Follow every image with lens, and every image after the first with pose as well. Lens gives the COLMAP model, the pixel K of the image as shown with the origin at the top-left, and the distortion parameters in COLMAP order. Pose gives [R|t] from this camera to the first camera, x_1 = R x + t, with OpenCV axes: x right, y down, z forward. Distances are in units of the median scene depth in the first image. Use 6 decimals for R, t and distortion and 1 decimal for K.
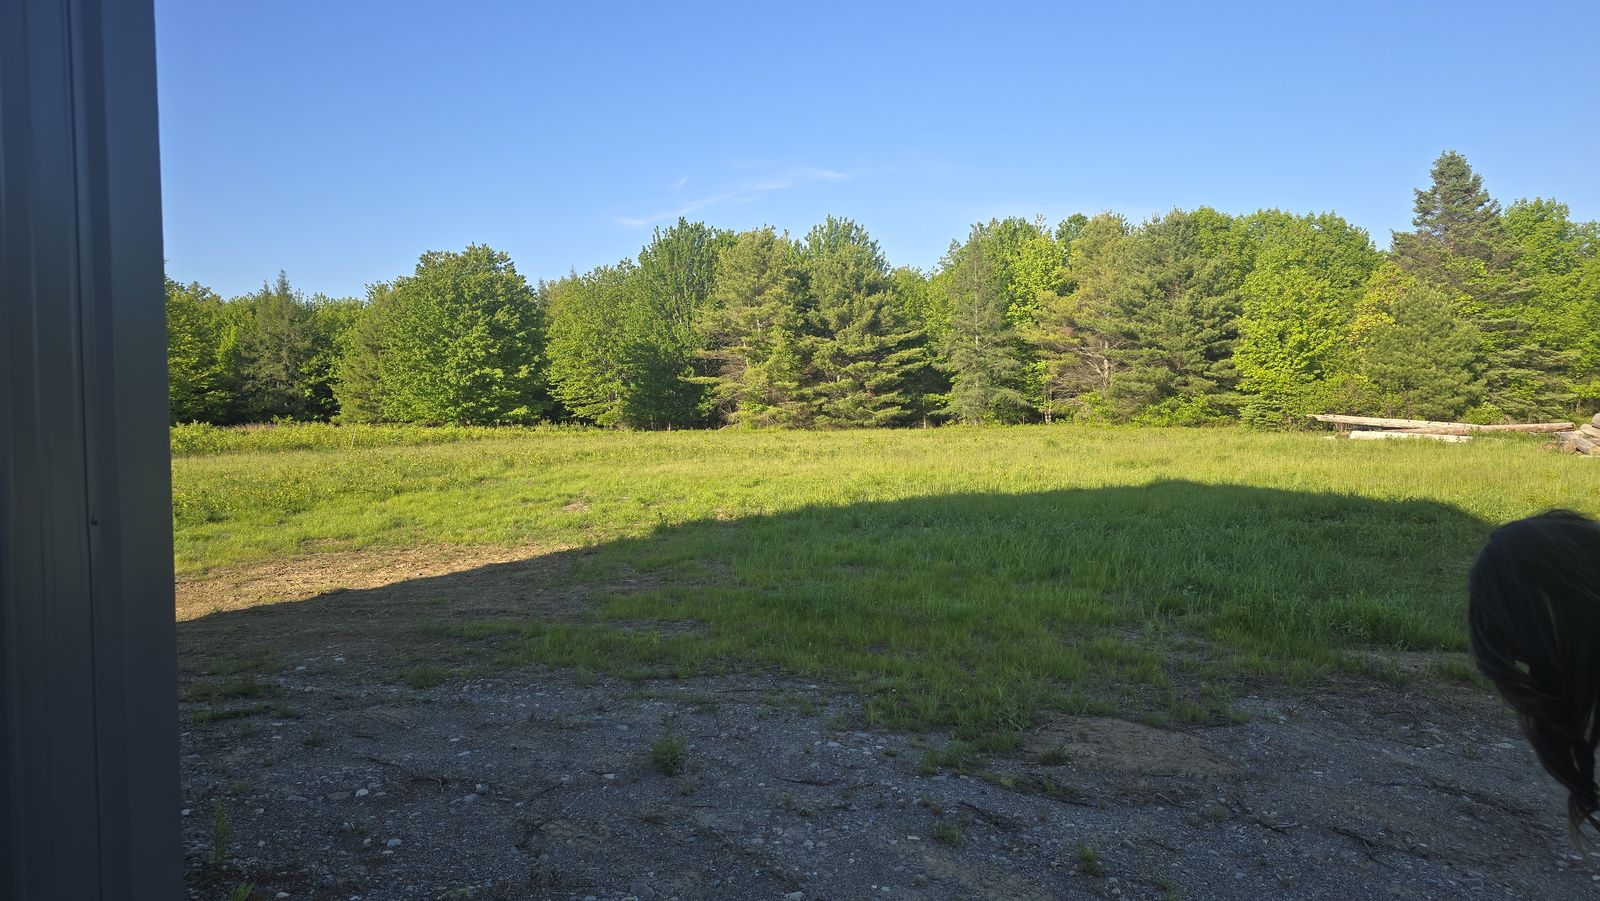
lens RADIAL K [[1092.8, 0, 800.0], [0, 1092.8, 450.5], [0, 0, 1]] dist [0.048322, -0.002839]
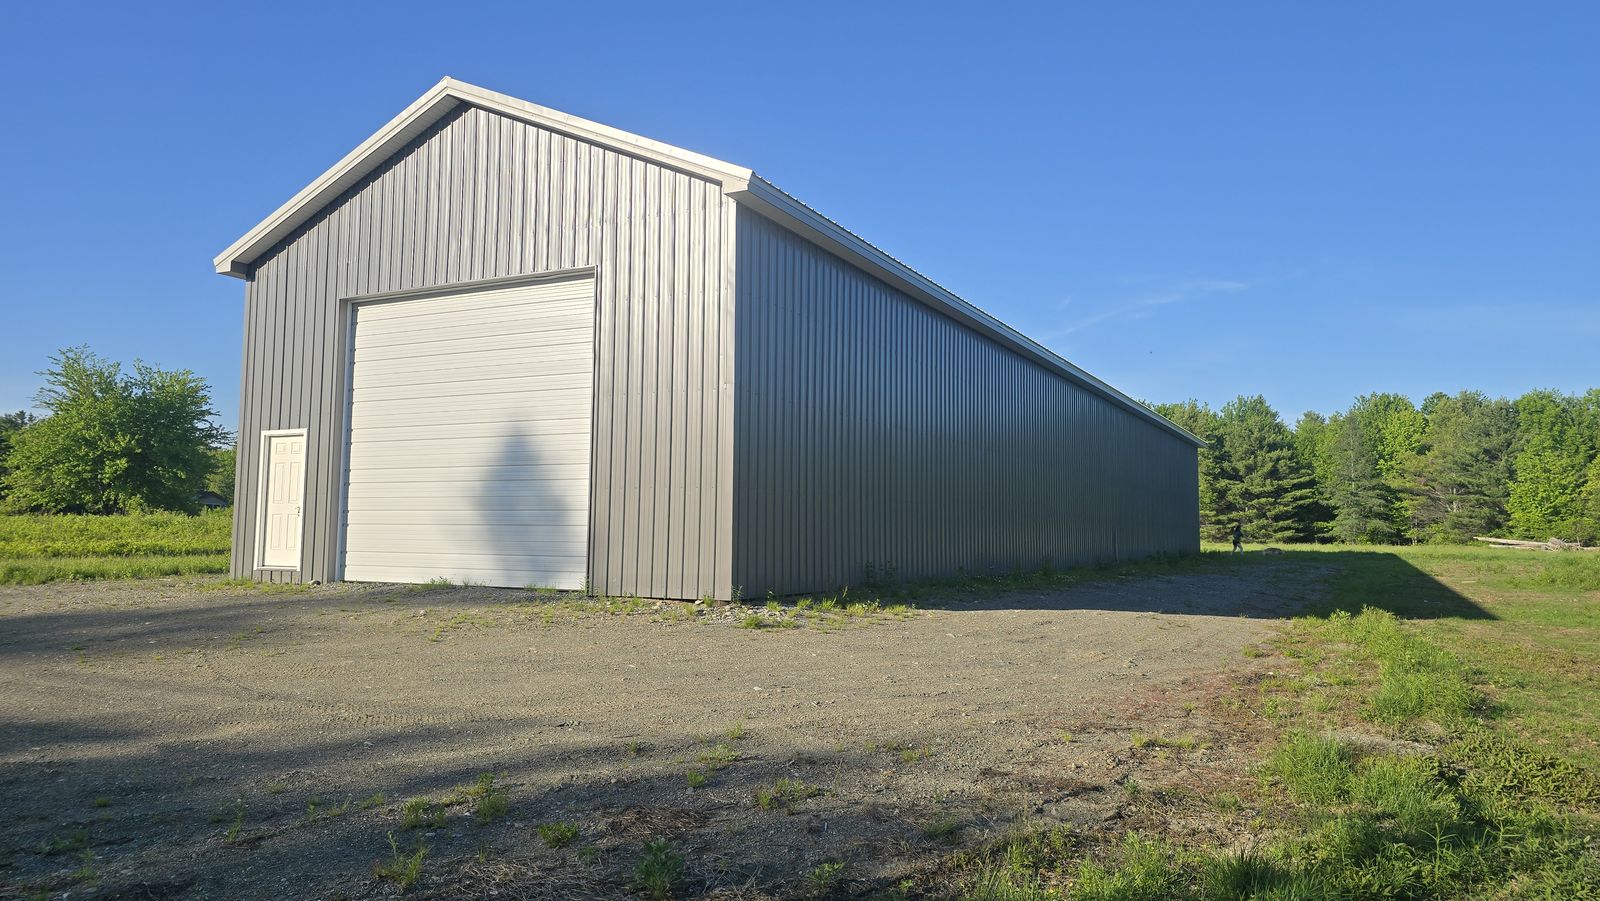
lens RADIAL K [[1092.8, 0, 800.0], [0, 1092.8, 450.5], [0, 0, 1]] dist [0.048322, -0.002839]
pose [[0.935611, 0.000063, -0.353032, -0.002623], [-0.038357, 0.994098, -0.101479, 0.026585], [0.350942, 0.108486, 0.930092, -0.563443]]
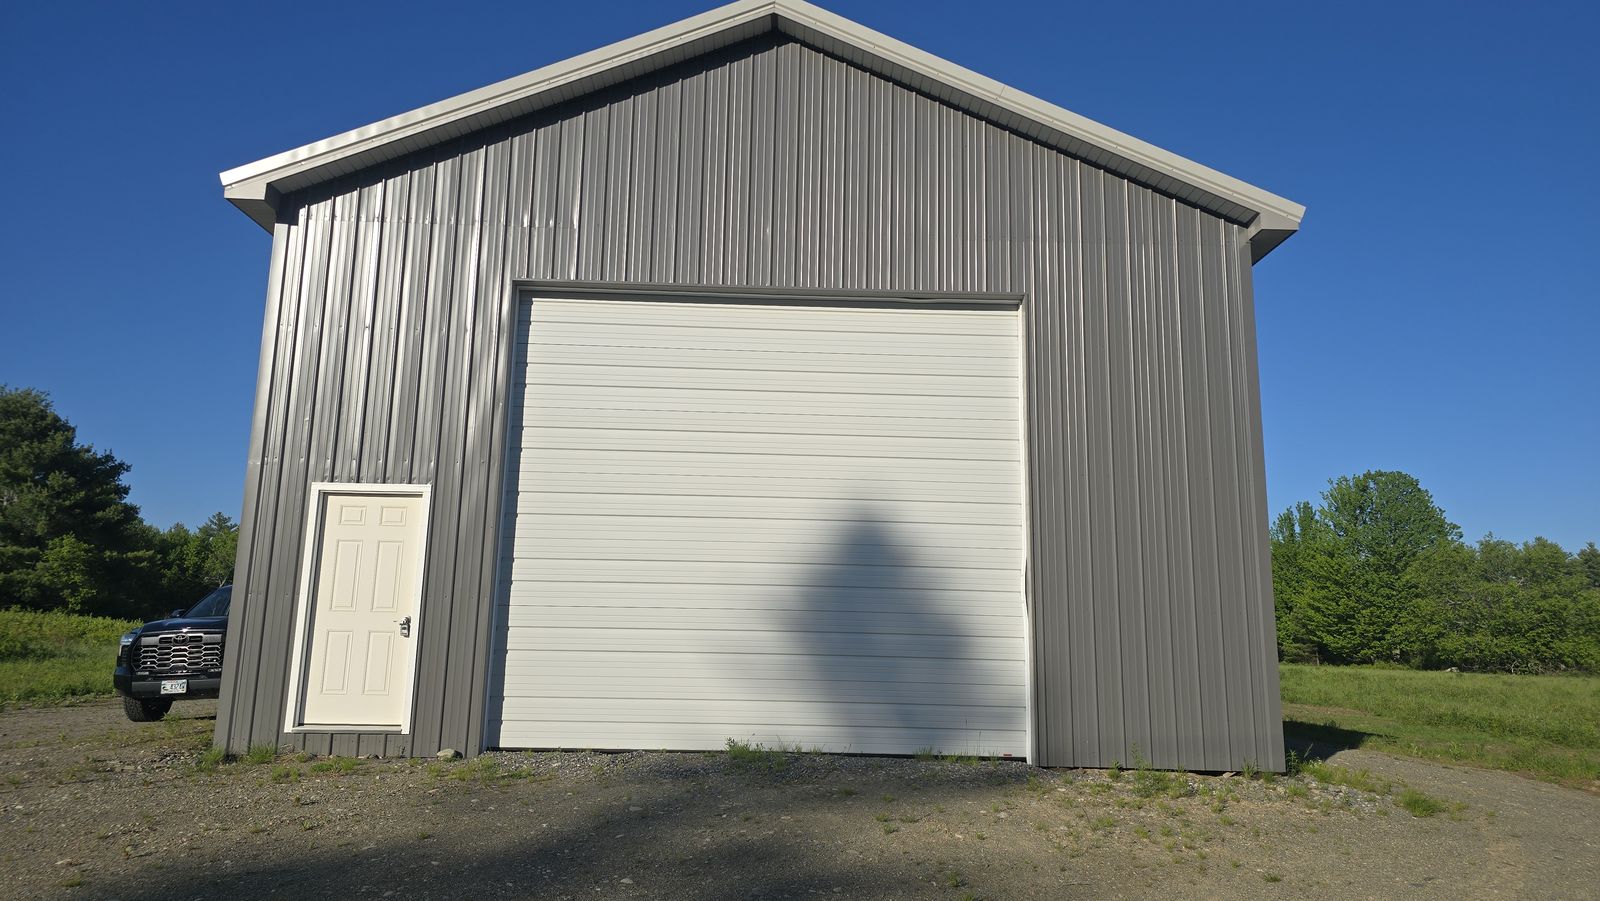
lens RADIAL K [[1078.9, 0, 799.5], [0, 1078.9, 431.5], [0, 0, 1]] dist [0.085900, -0.001793]
pose [[0.987536, 0.066138, 0.142826, -0.146081], [-0.034046, 0.975708, -0.216414, 0.023976], [-0.153670, 0.208853, 0.965798, -0.526702]]
